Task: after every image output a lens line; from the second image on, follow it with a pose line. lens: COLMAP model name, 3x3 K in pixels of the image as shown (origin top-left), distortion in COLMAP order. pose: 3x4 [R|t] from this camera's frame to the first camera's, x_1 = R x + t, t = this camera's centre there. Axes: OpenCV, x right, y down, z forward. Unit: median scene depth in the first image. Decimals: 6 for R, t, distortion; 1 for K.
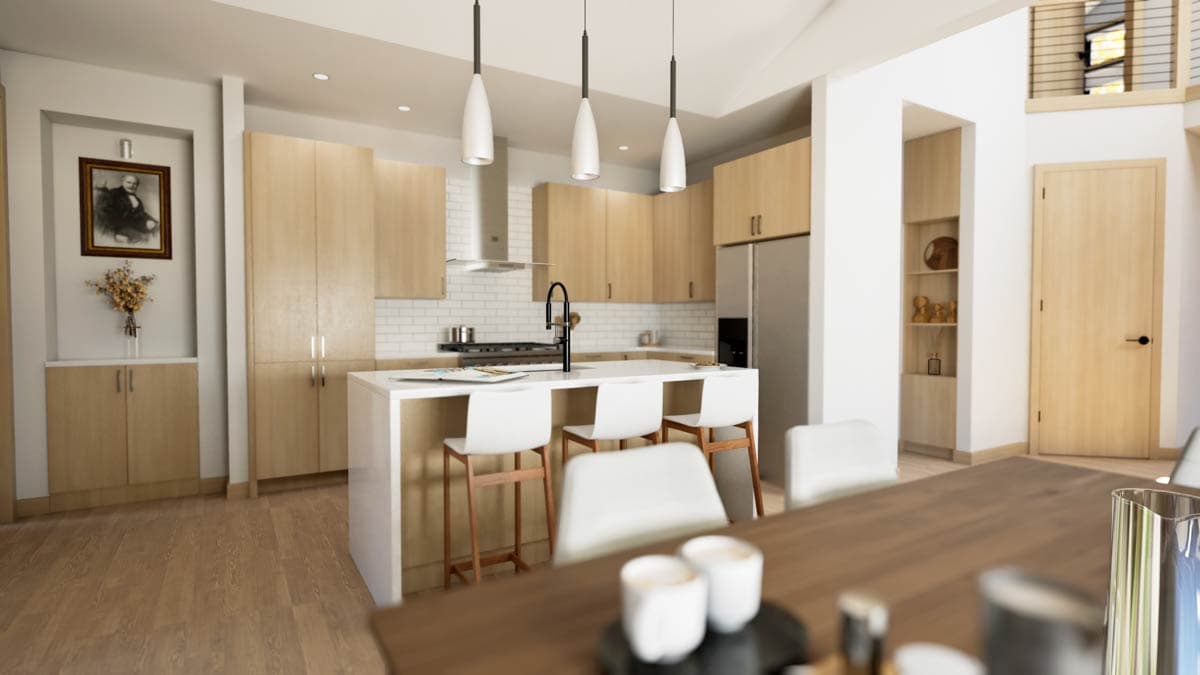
lens RADIAL K [[606.9, 0, 599.7], [0, 606.9, 335.3], [0, 0, 1]] dist [0.002565, -0.000609]
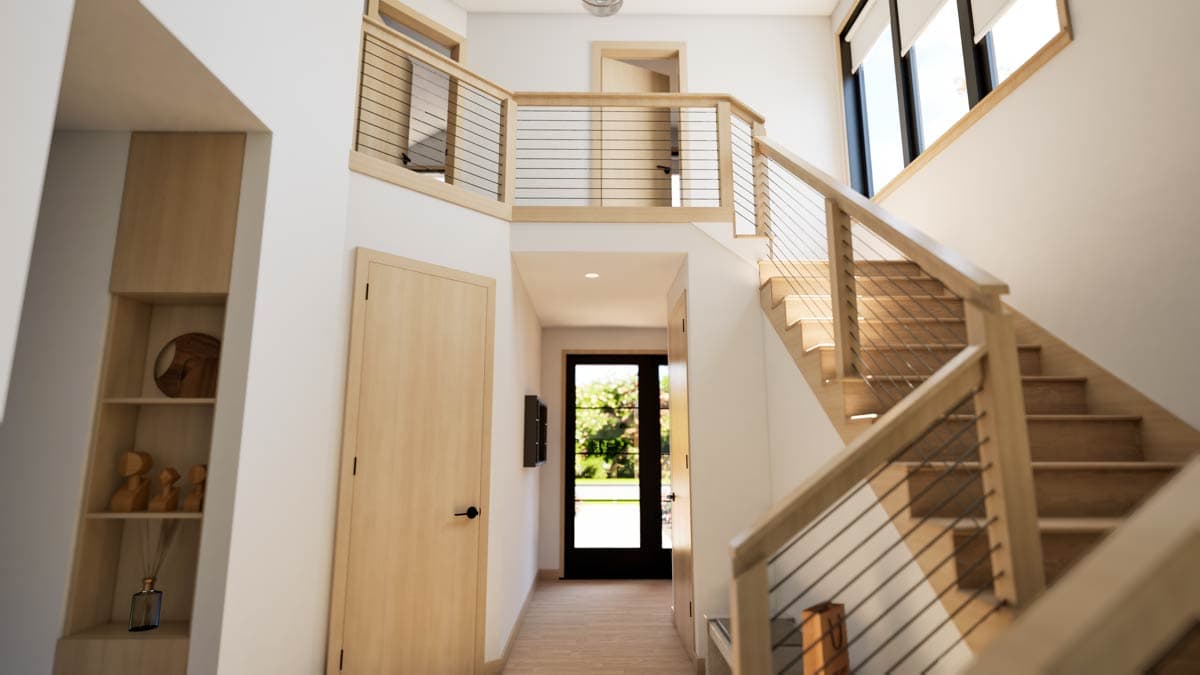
lens RADIAL K [[606.9, 0, 599.4], [0, 606.9, 338.5], [0, 0, 1]] dist [0.002565, -0.000609]
pose [[0.513221, 0.149878, 0.845068, 0.385794], [0.021214, 0.982118, -0.187068, -0.069142], [-0.857994, 0.113935, 0.500864, 0.568926]]
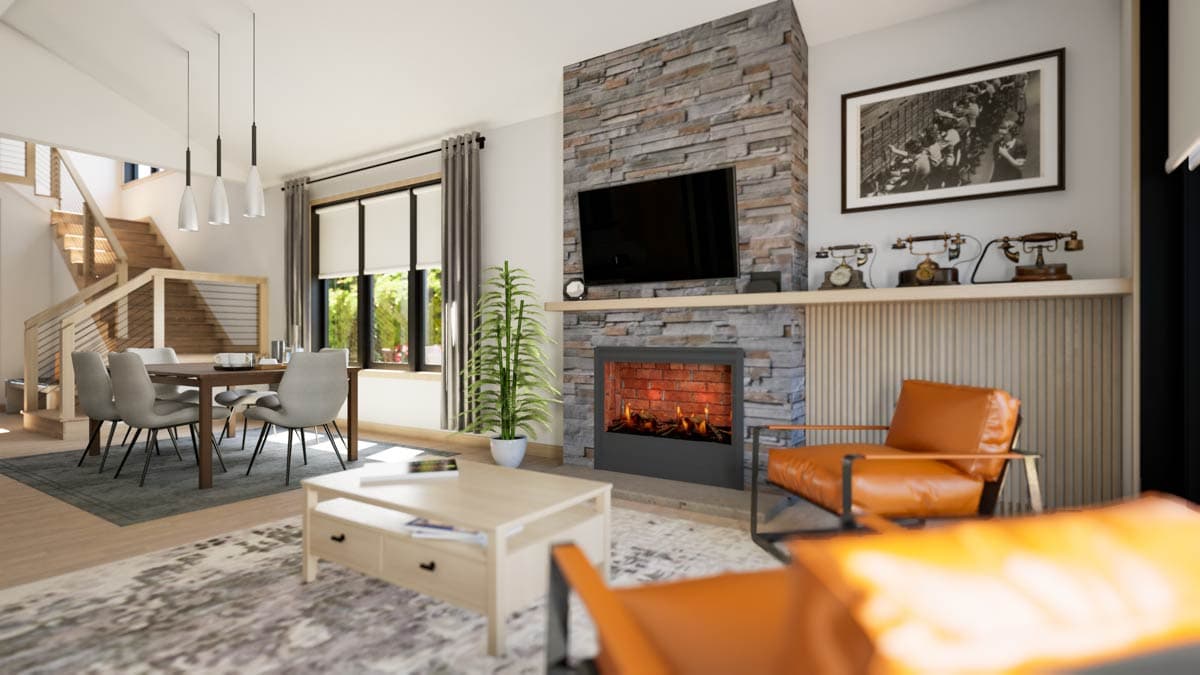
lens RADIAL K [[606.9, 0, 599.7], [0, 606.9, 334.8], [0, 0, 1]] dist [0.002565, -0.000609]
pose [[-0.417120, 0.005198, 0.908837, -1.139296], [0.021208, 0.999767, 0.004016, 0.049361], [-0.908604, 0.020950, -0.417133, 0.058208]]
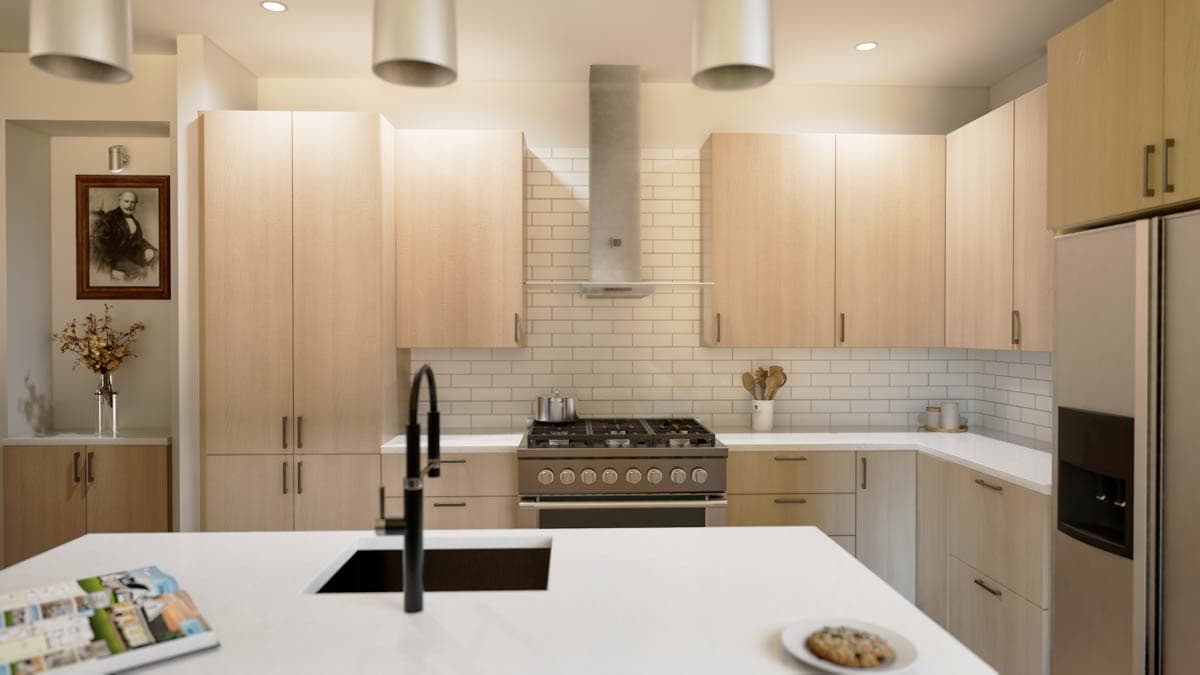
lens RADIAL K [[724.3, 0, 599.3], [0, 724.3, 339.2], [0, 0, 1]] dist [0.003555, -0.001481]
pose [[0.871106, 0.006362, -0.491054, 0.188772], [-0.012231, 0.999887, -0.008742, -0.074345], [0.490943, 0.013621, 0.871085, 0.481919]]
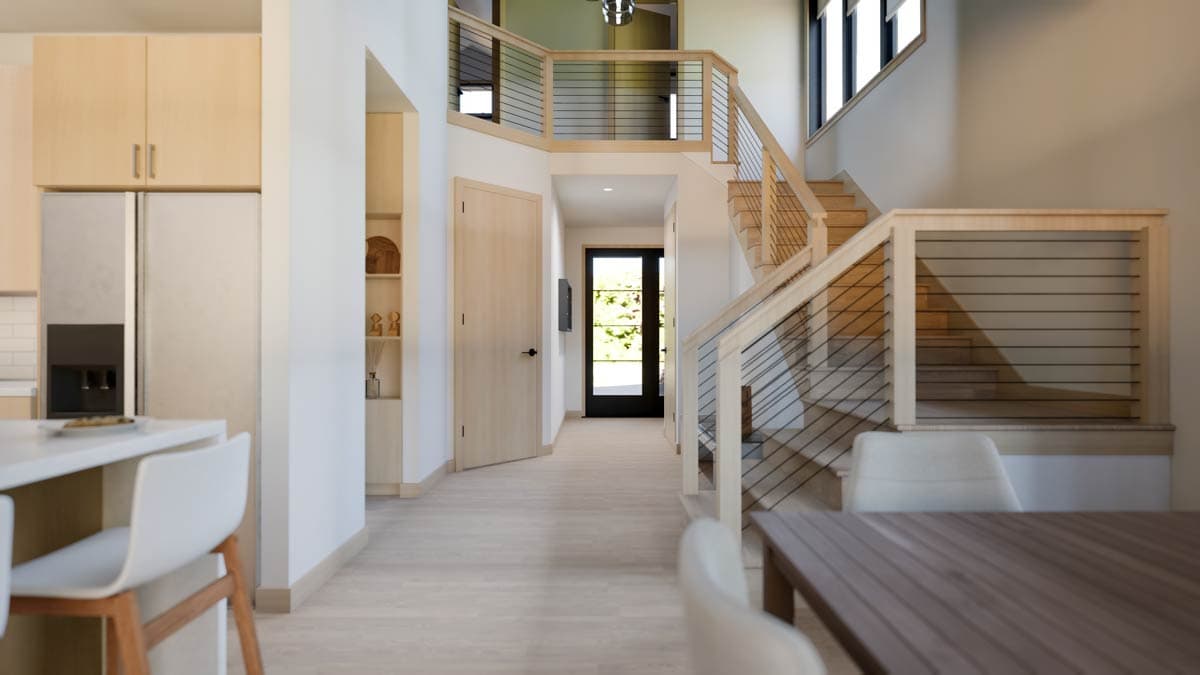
lens RADIAL K [[606.9, 0, 599.9], [0, 606.9, 342.4], [0, 0, 1]] dist [0.002565, -0.000609]
pose [[0.520395, -0.003544, 0.853918, -0.006802], [0.021117, 0.999739, -0.008720, 0.002658], [-0.853665, 0.022570, 0.520334, 0.361486]]
